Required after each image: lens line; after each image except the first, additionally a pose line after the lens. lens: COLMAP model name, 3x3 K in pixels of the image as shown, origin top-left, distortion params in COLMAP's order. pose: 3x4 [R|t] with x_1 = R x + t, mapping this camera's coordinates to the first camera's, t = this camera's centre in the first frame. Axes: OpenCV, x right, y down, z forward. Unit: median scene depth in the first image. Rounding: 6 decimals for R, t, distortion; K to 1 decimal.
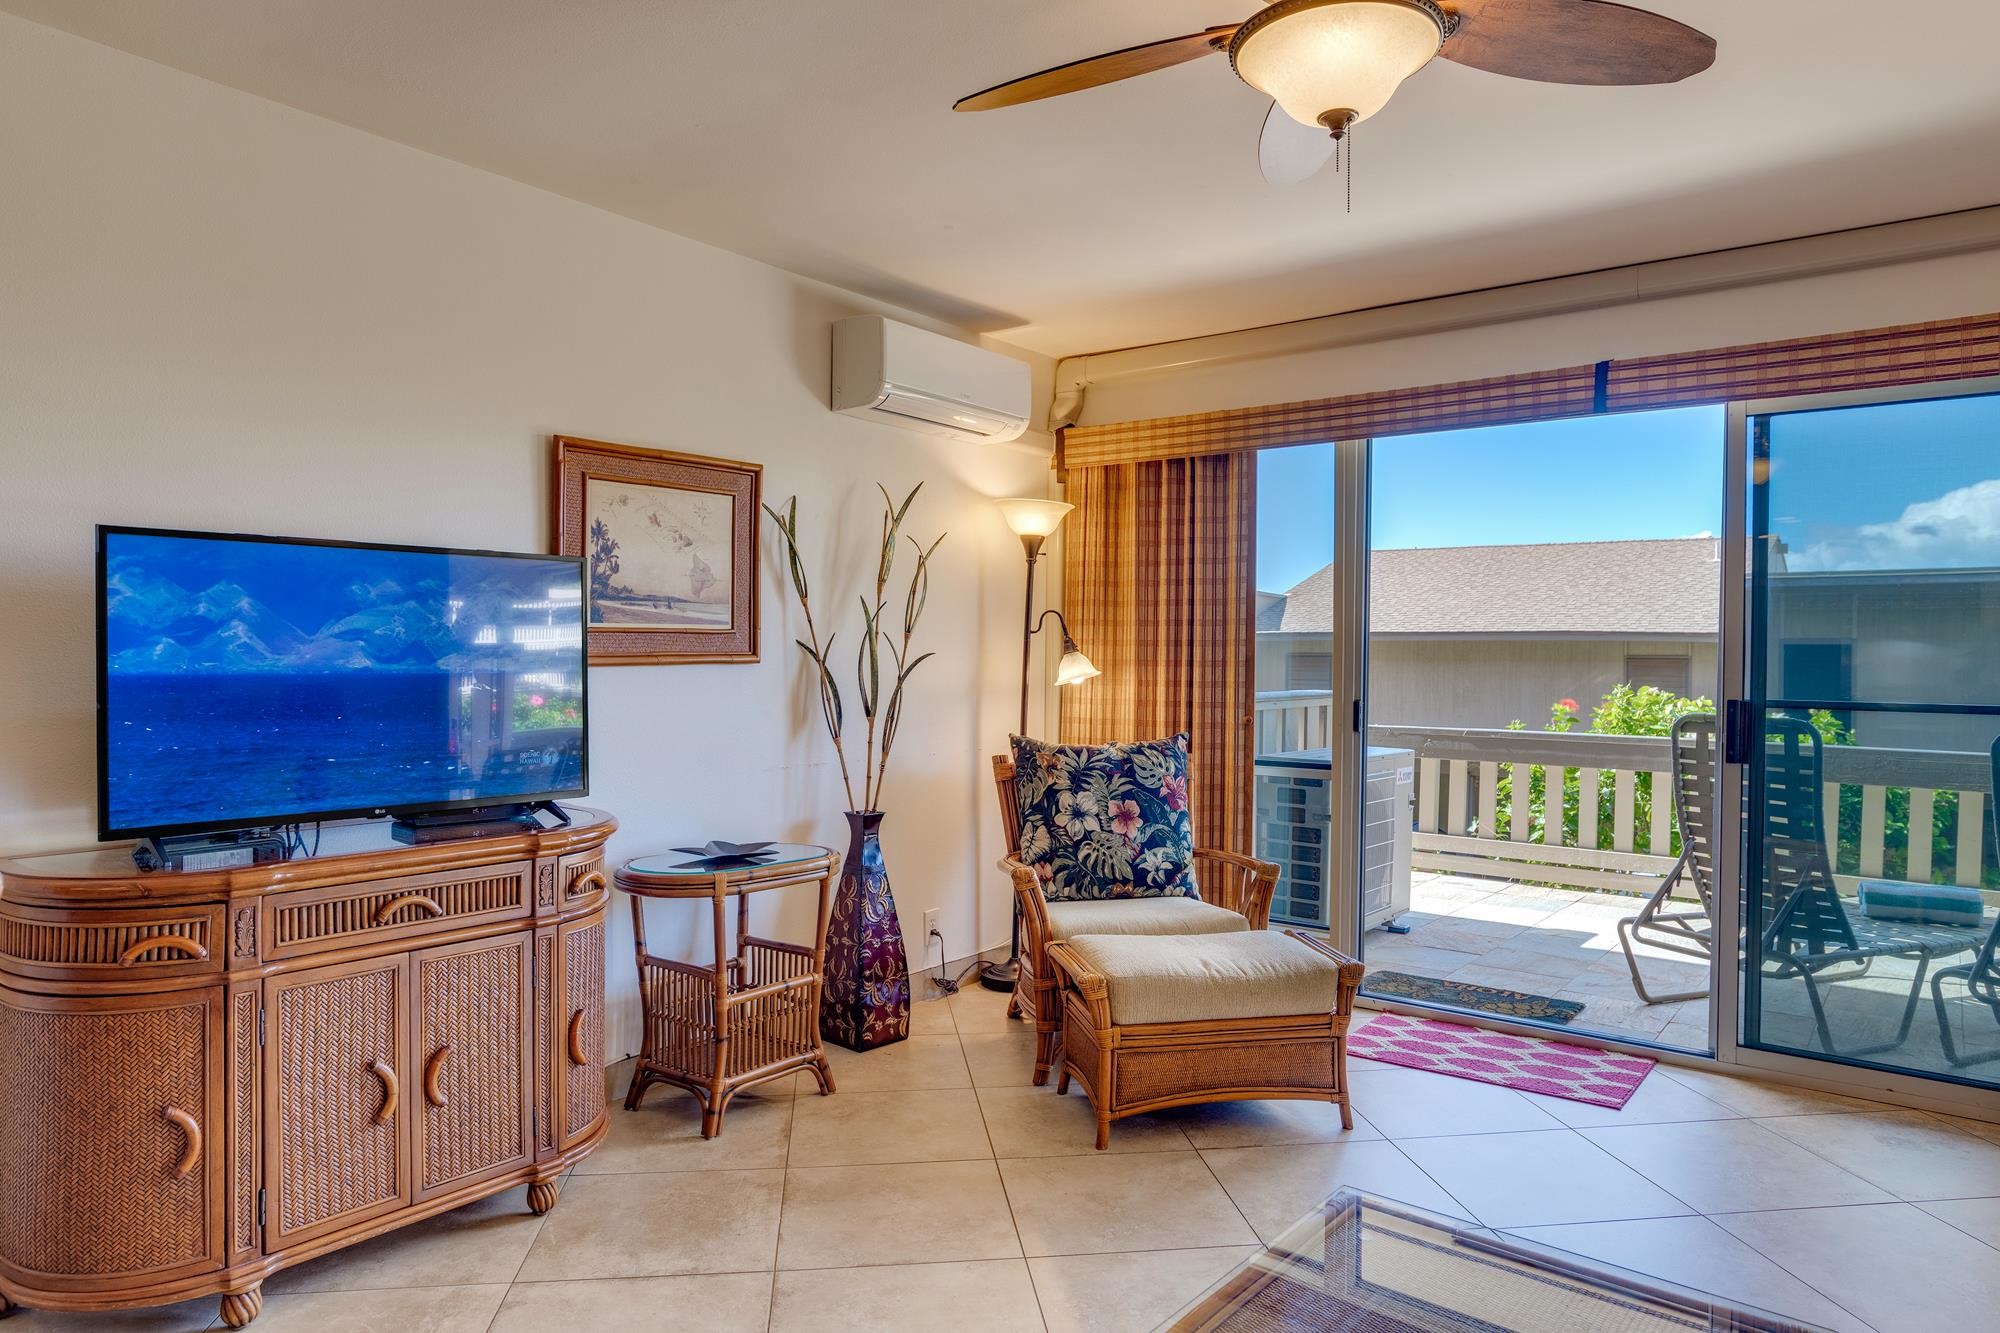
lens RADIAL K [[1275.6, 0, 1004.0], [0, 1275.6, 665.6], [0, 0, 1]] dist [0.000526, 0.003653]
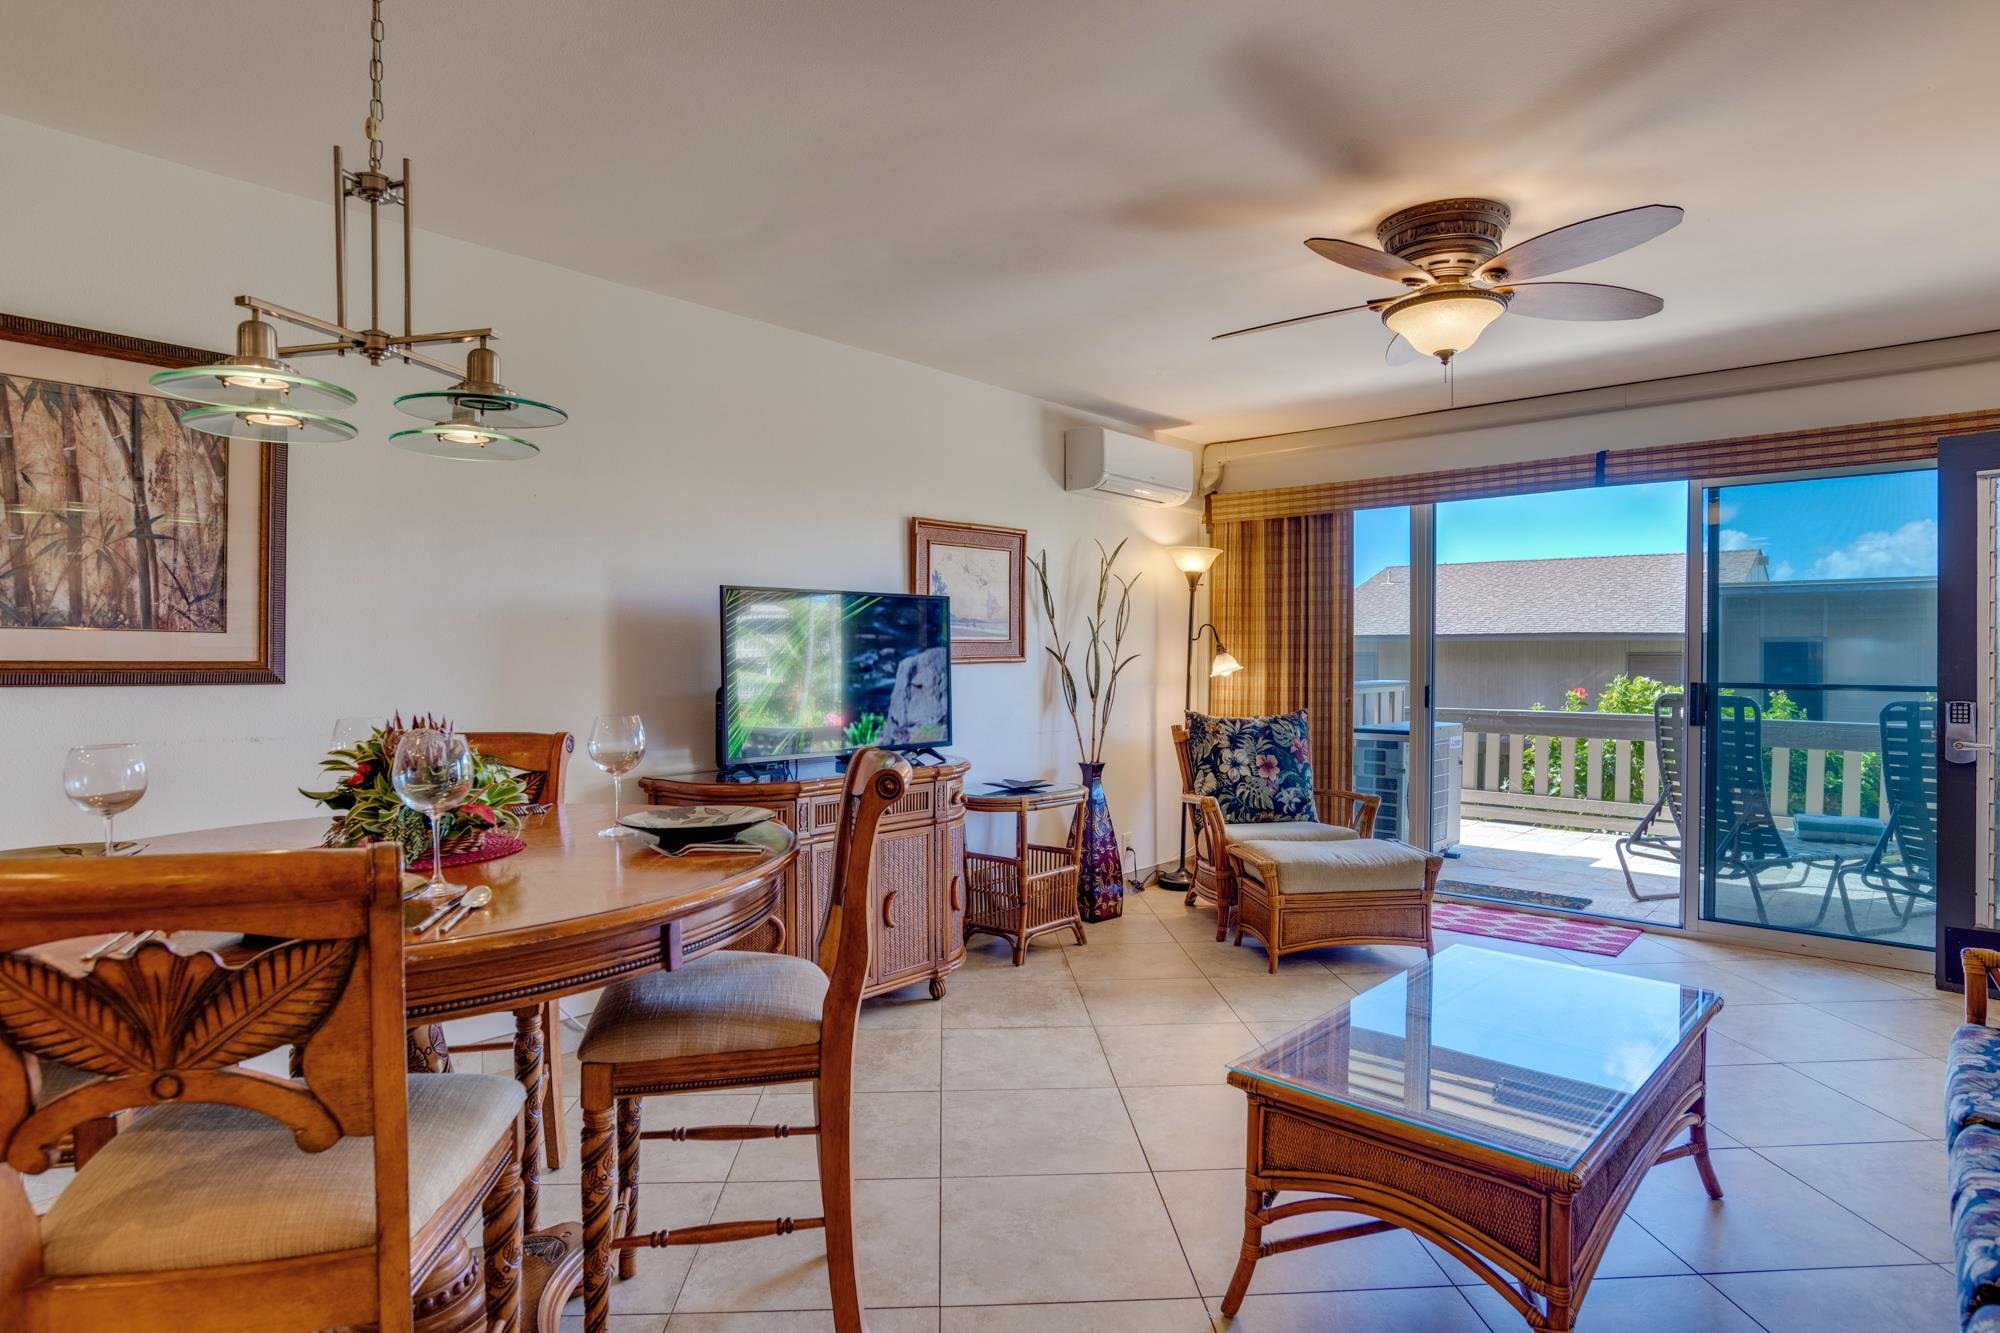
lens RADIAL K [[1058.1, 0, 1039.0], [0, 1058.1, 664.2], [0, 0, 1]] dist [-0.004113, -0.000868]
pose [[0.998465, -0.006660, -0.054976, -0.103462], [0.006624, 0.999978, -0.000829, 0.001329], [0.054980, 0.000464, 0.998487, -0.230885]]
